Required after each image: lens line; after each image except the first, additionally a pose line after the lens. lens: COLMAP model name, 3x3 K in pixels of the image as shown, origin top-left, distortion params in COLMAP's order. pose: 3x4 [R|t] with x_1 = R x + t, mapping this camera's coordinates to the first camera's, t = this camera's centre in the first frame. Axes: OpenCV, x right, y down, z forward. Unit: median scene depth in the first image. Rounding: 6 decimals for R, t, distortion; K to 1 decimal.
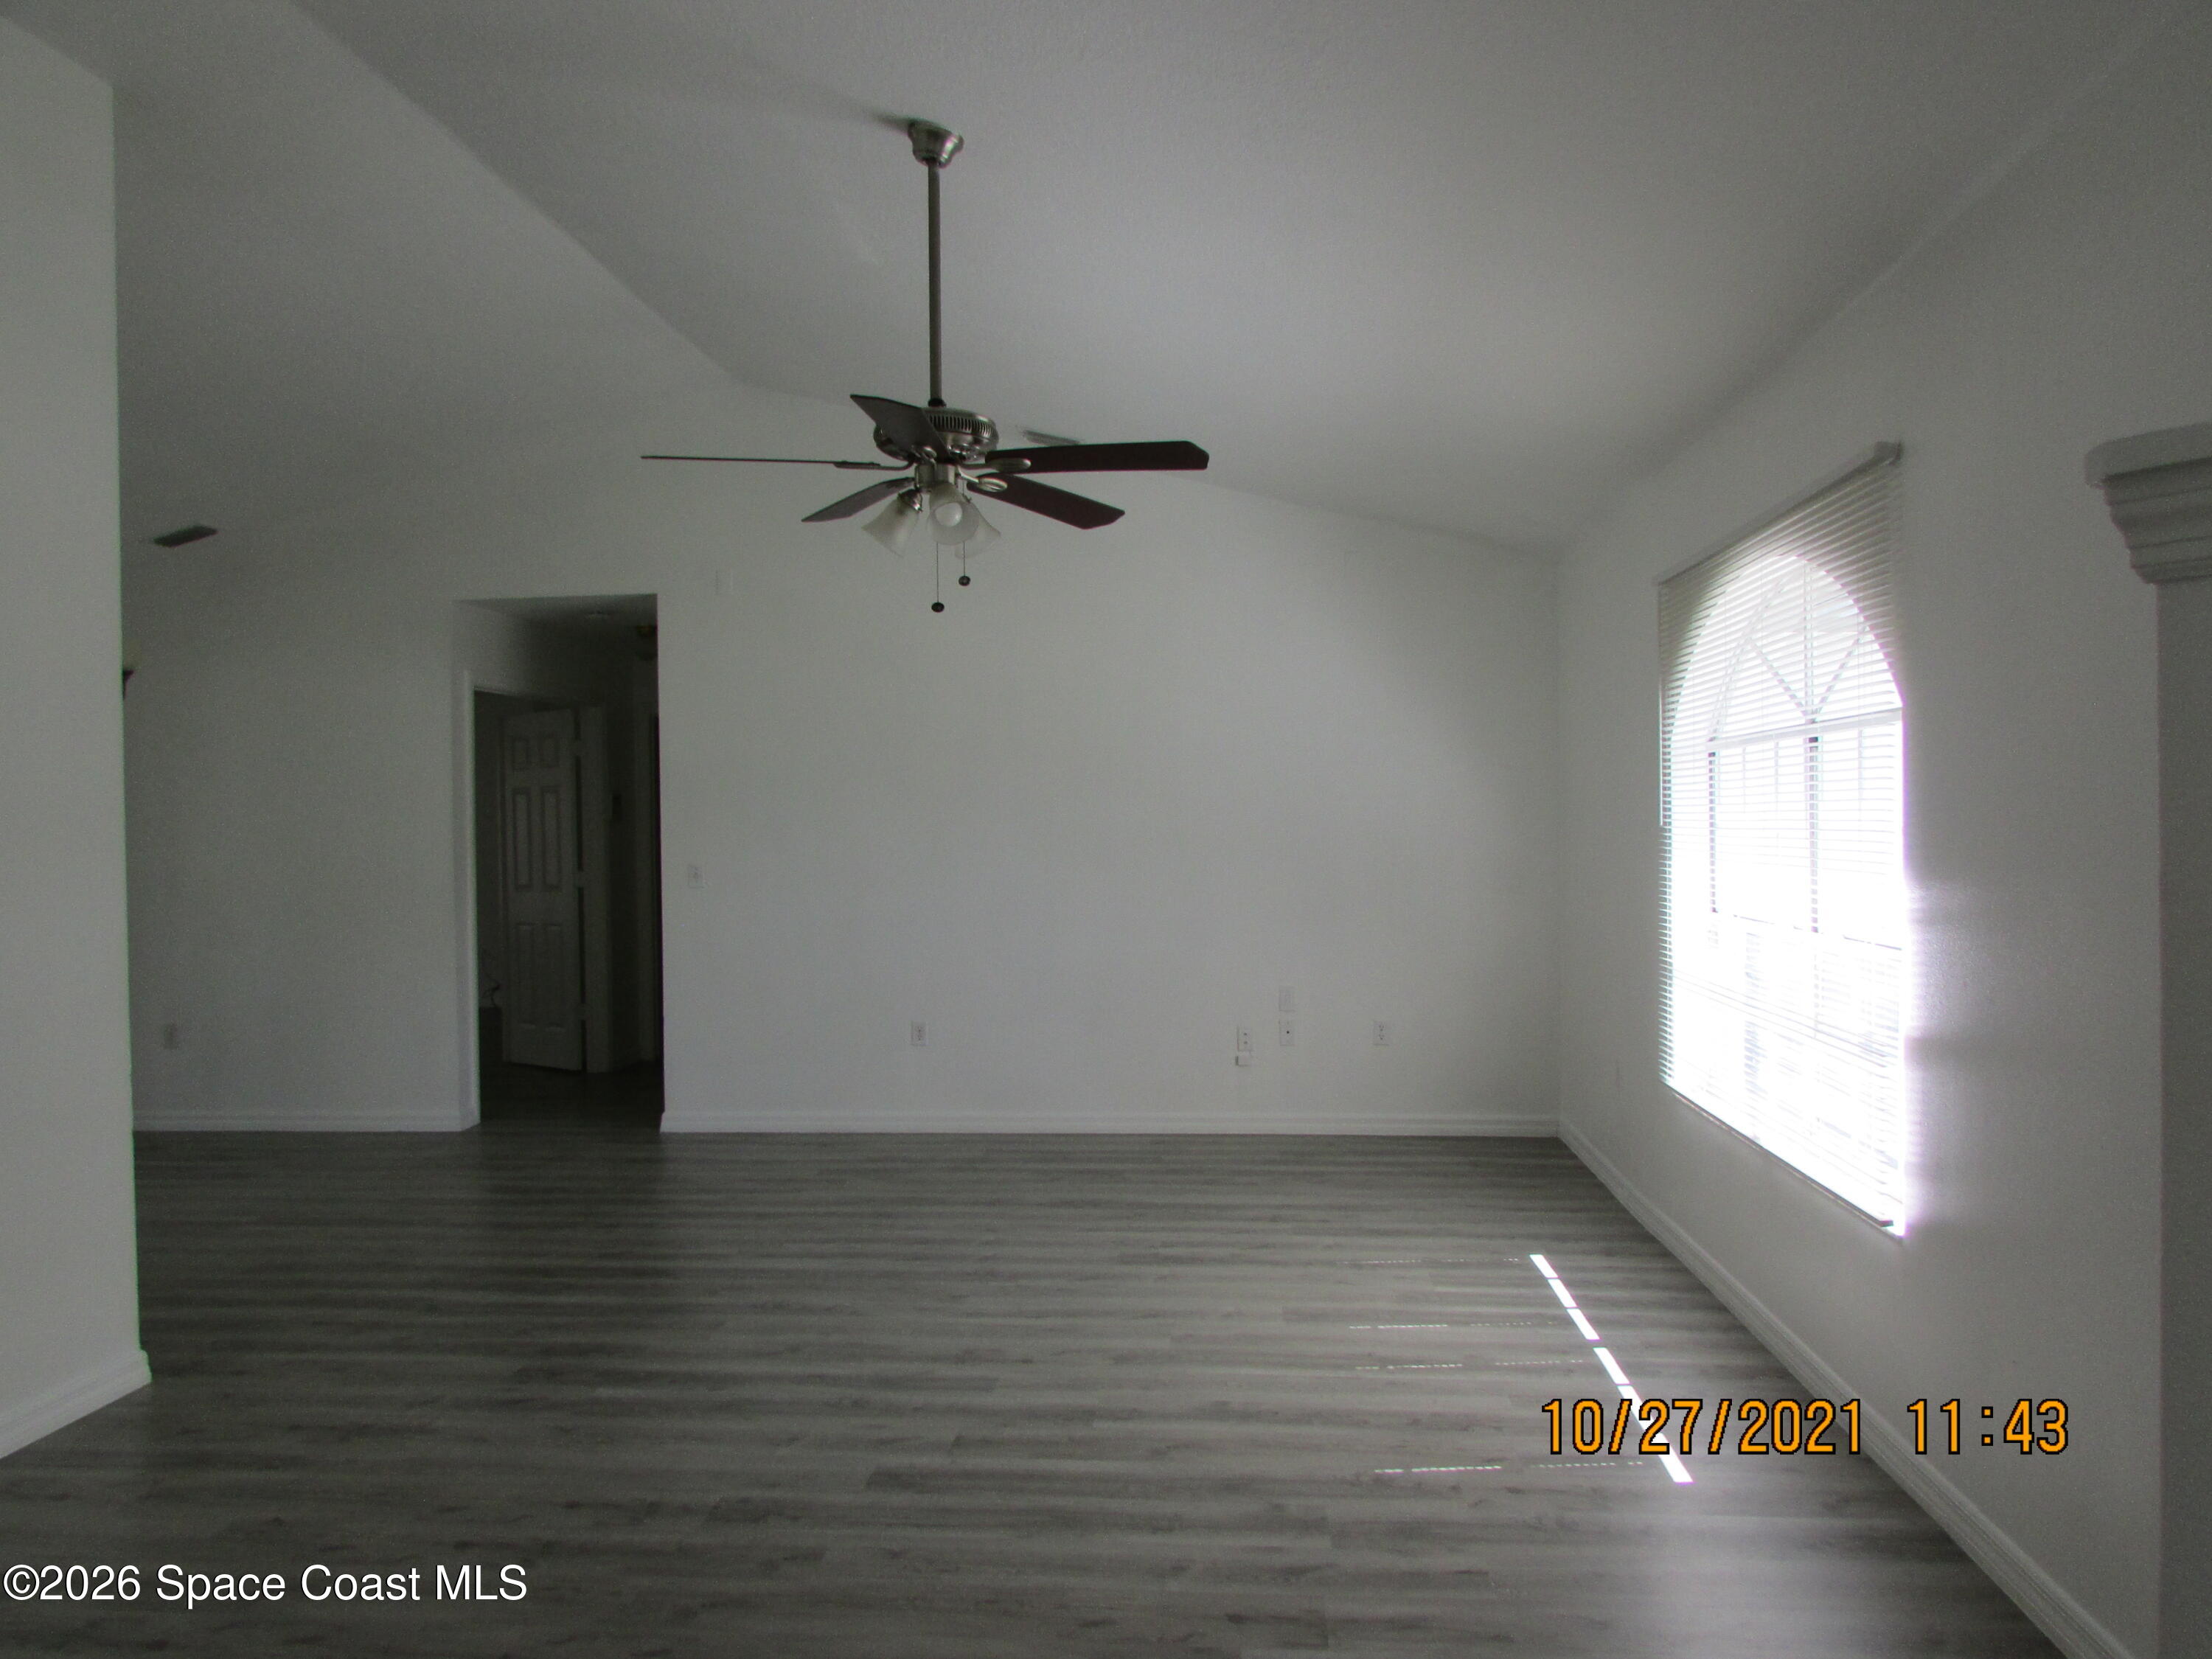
lens RADIAL K [[1596.6, 0, 1110.2], [0, 1596.6, 819.2], [0, 0, 1]] dist [-0.001982, -0.006805]
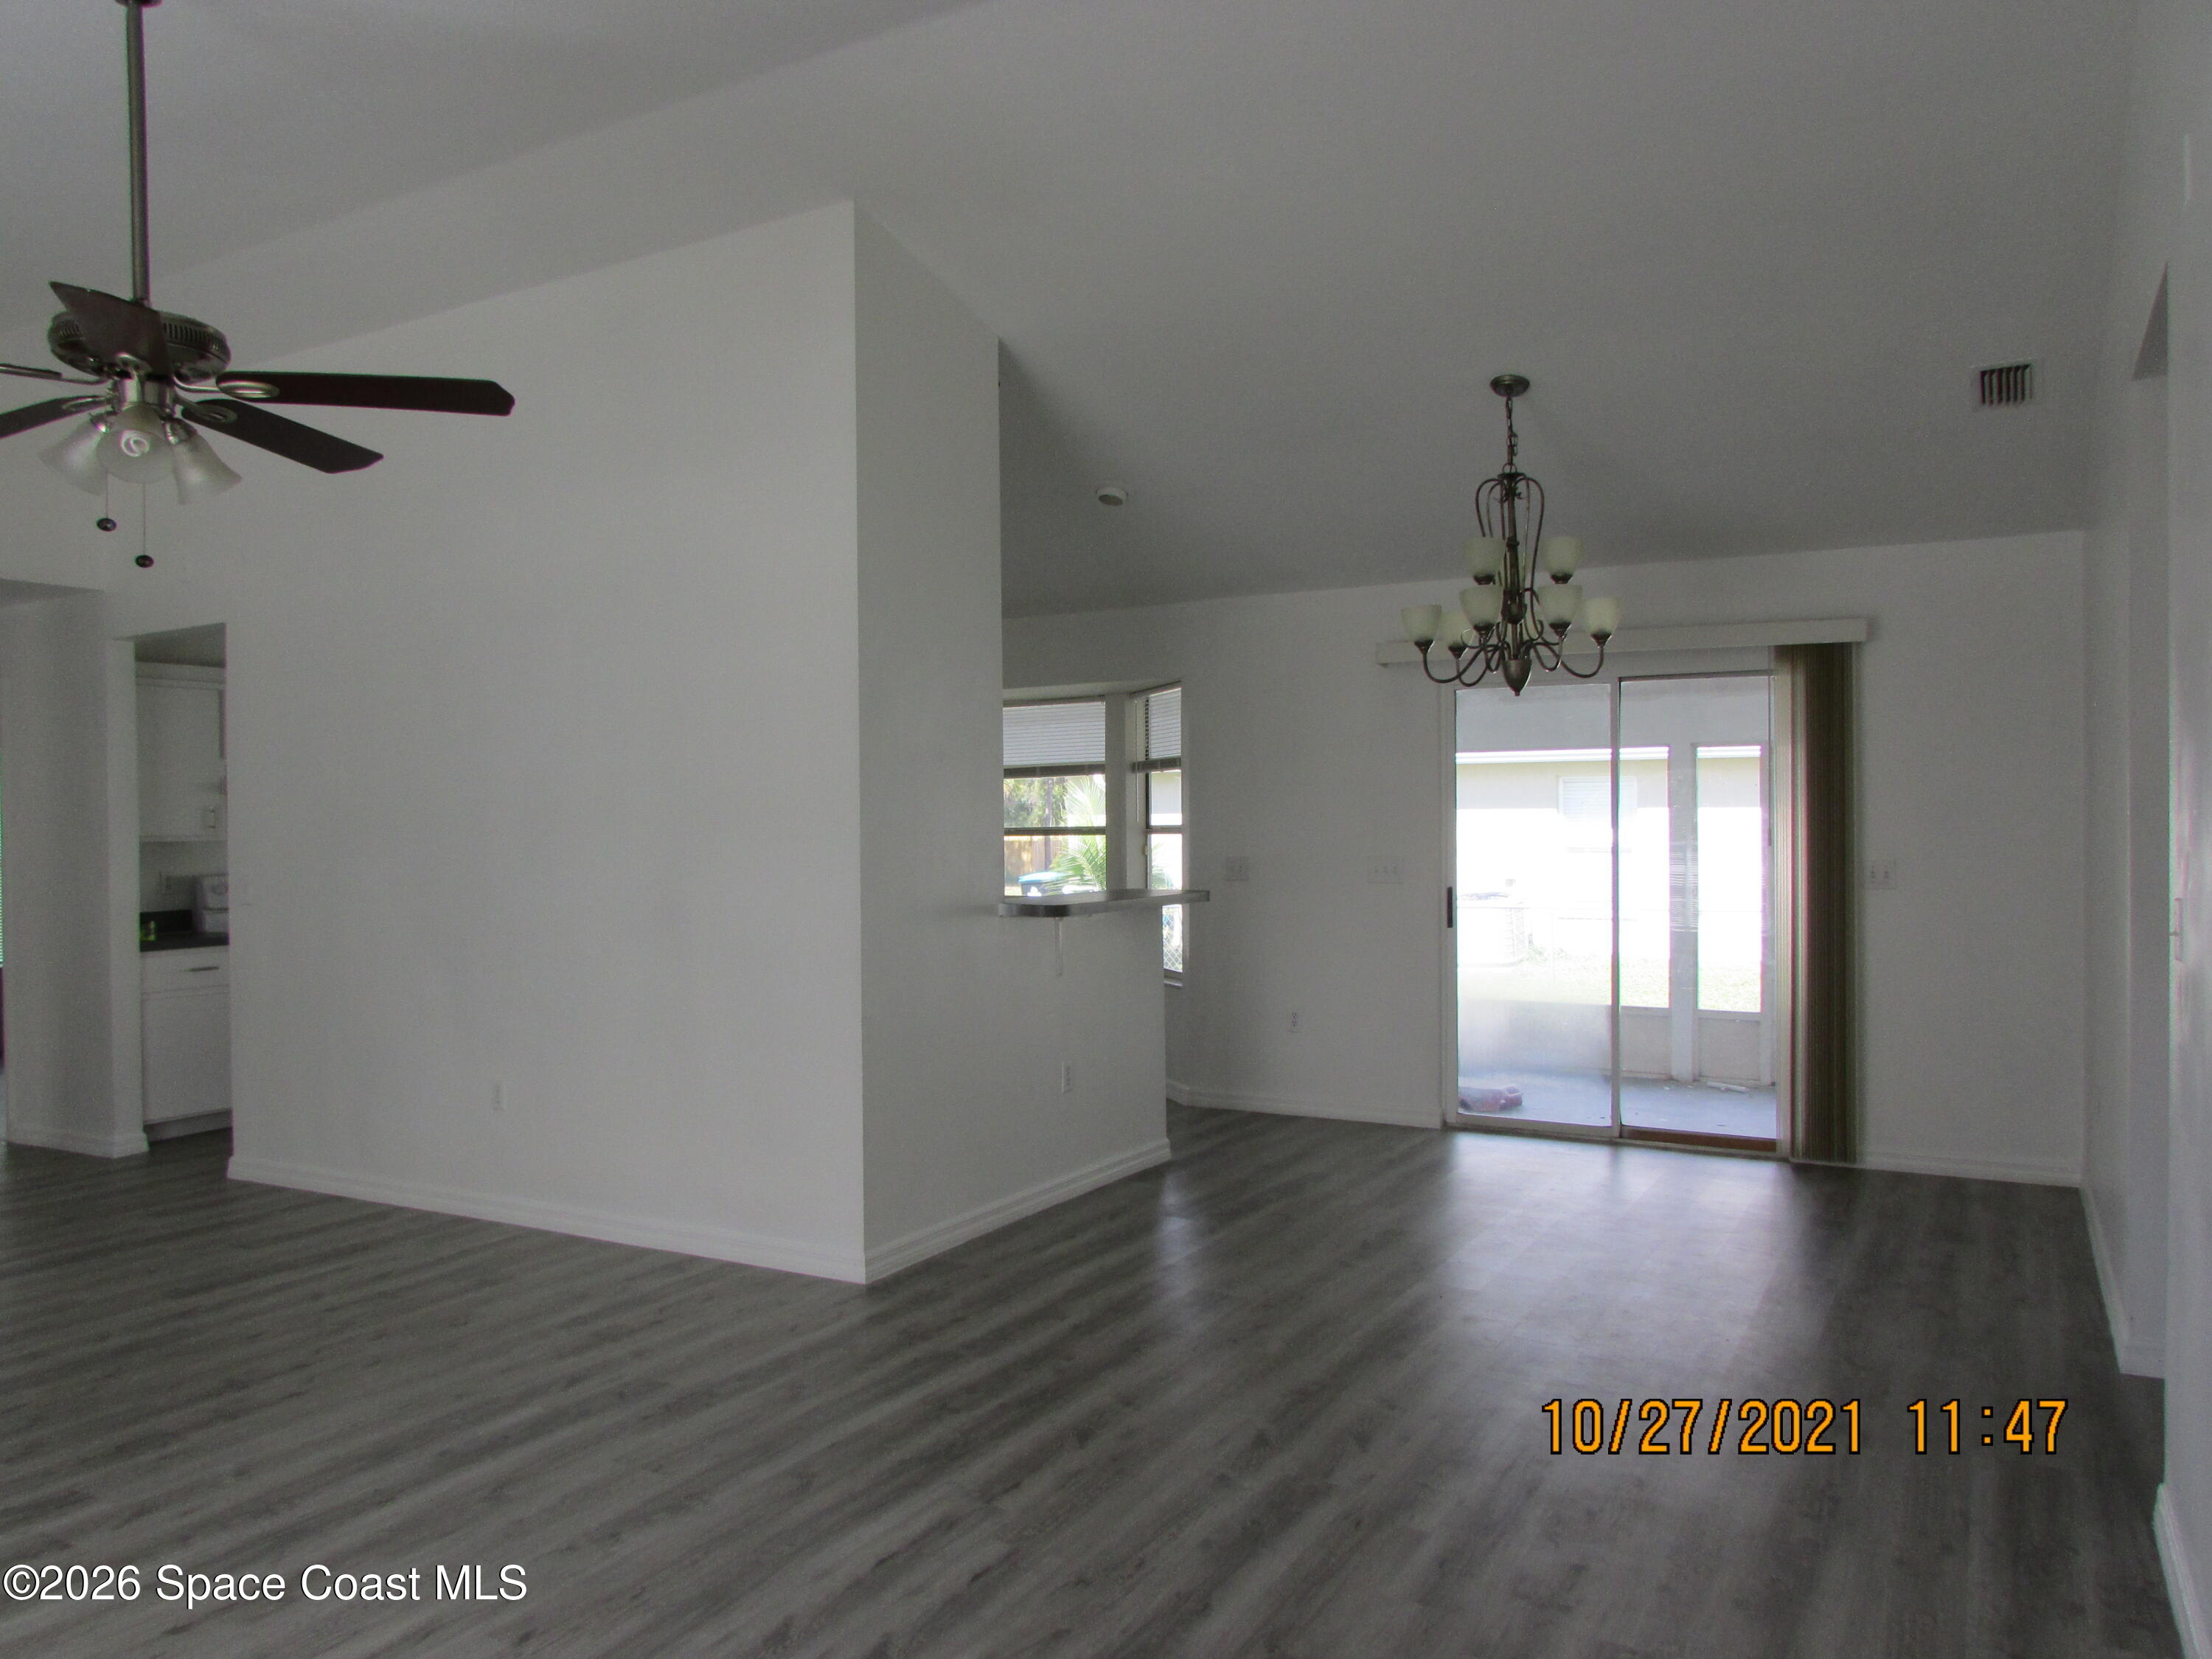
lens RADIAL K [[1577.4, 0, 1114.9], [0, 1577.4, 845.2], [0, 0, 1]] dist [-0.003436, -0.005582]
pose [[-0.415859, 0.034634, -0.908770, 0.394045], [0.020207, 0.999380, 0.028841, -0.006916], [0.909205, -0.006370, -0.416301, 1.712645]]
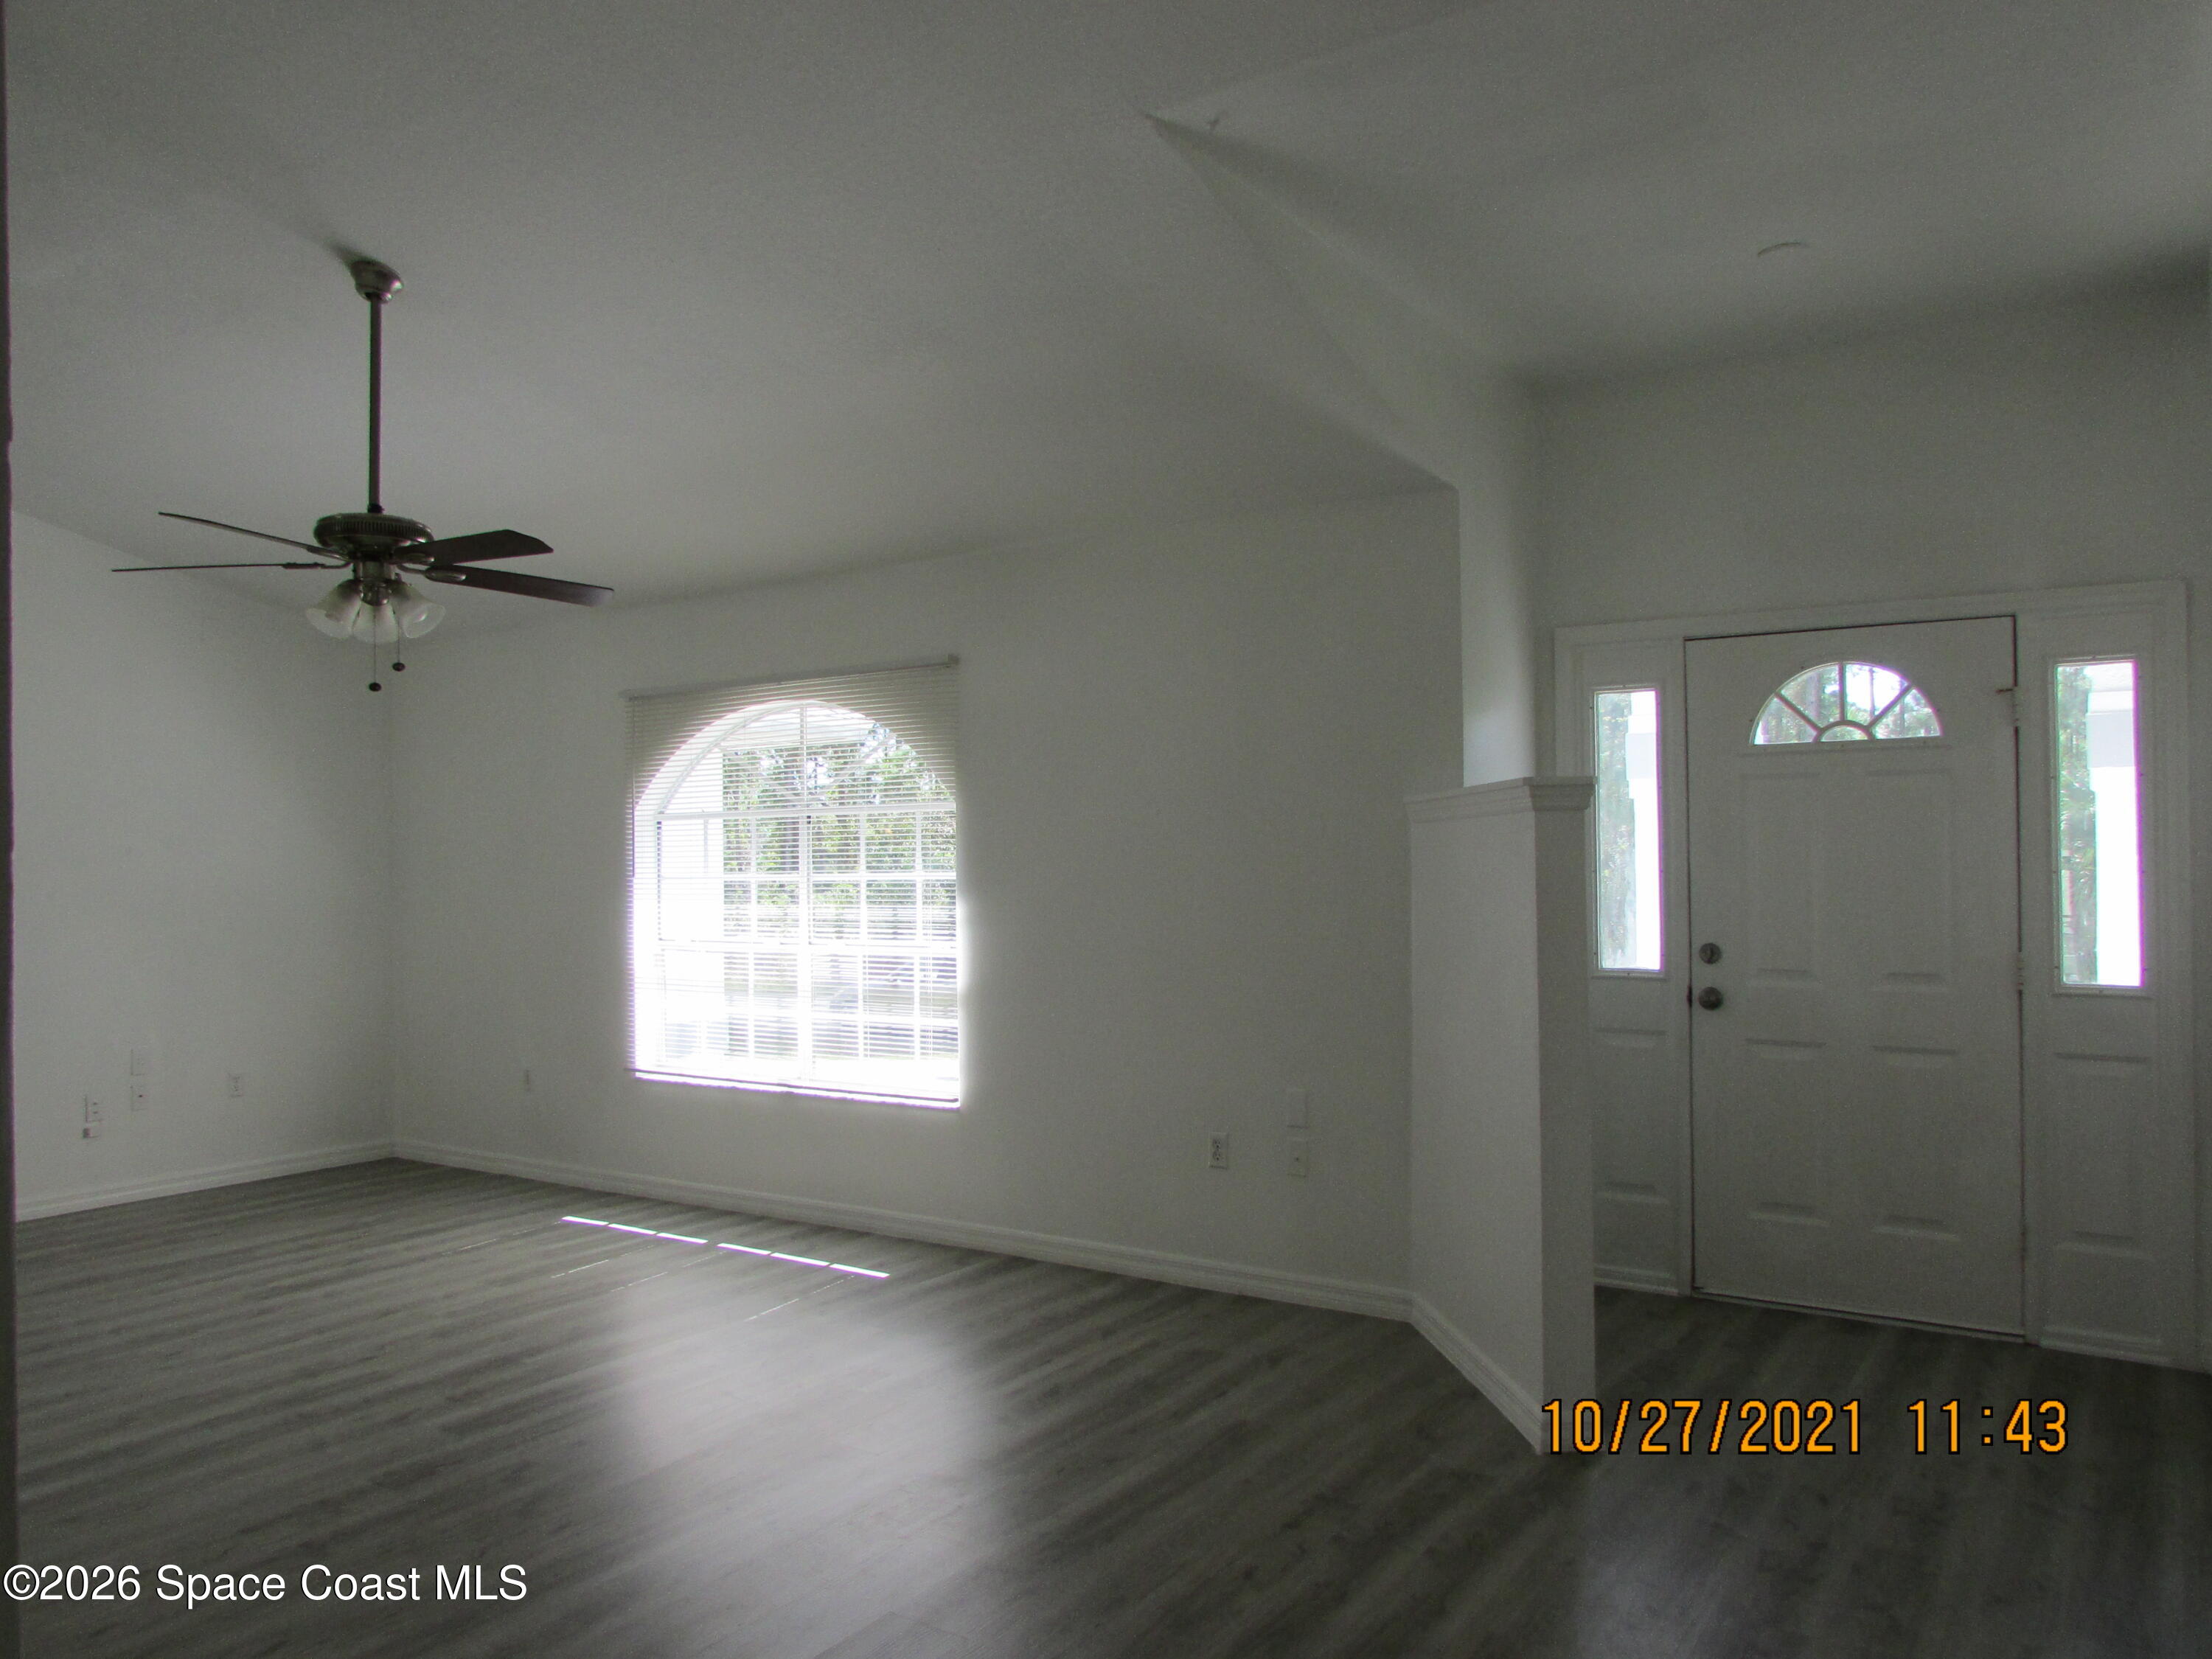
lens RADIAL K [[1596.6, 0, 1110.2], [0, 1596.6, 819.2], [0, 0, 1]] dist [-0.001982, -0.006805]
pose [[0.494204, 0.022469, 0.869056, -0.808076], [0.012200, 0.999388, -0.032776, 0.004908], [-0.869260, 0.026800, 0.493627, -0.014028]]
